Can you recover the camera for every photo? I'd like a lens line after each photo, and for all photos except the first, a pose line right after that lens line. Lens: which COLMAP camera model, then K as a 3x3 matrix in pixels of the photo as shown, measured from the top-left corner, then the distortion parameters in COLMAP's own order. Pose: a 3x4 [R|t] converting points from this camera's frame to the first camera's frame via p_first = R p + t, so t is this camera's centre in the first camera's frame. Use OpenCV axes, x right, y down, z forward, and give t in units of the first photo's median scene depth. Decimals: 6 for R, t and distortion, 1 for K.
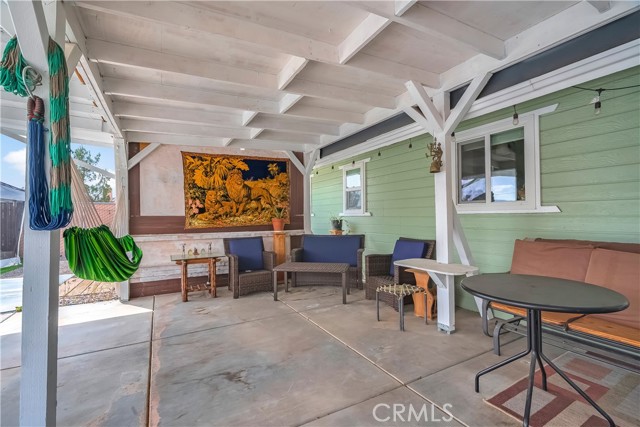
lens RADIAL K [[287.4, 0, 319.9], [0, 287.4, 213.2], [0, 0, 1]] dist [-0.006397, 0.001689]
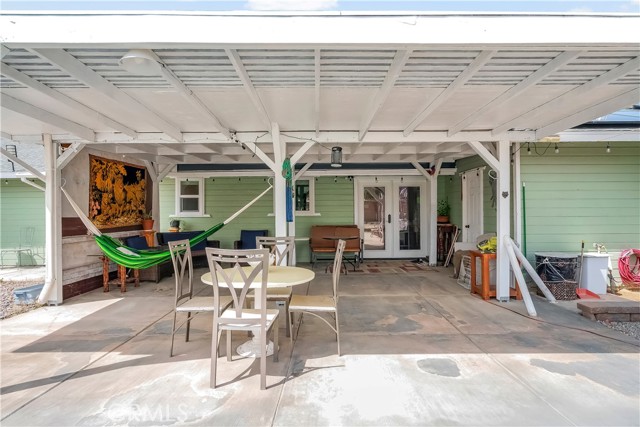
lens RADIAL K [[338.9, 0, 319.5], [0, 338.9, 212.7], [0, 0, 1]] dist [-0.001487, 0.000459]
pose [[0.481093, 0.009574, 0.876617, -1.125317], [-0.007043, 0.999950, -0.007056, -0.004383], [-0.876641, -0.002779, 0.481137, -0.293298]]
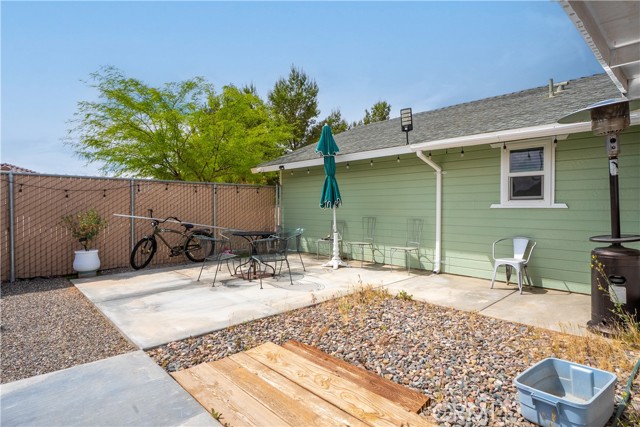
lens RADIAL K [[338.9, 0, 318.1], [0, 338.9, 216.1], [0, 0, 1]] dist [-0.001487, 0.000459]
pose [[0.970401, 0.007380, 0.241388, -1.005435], [-0.016256, 0.999262, 0.034802, 0.017390], [-0.240953, -0.037696, 0.969805, 0.695445]]
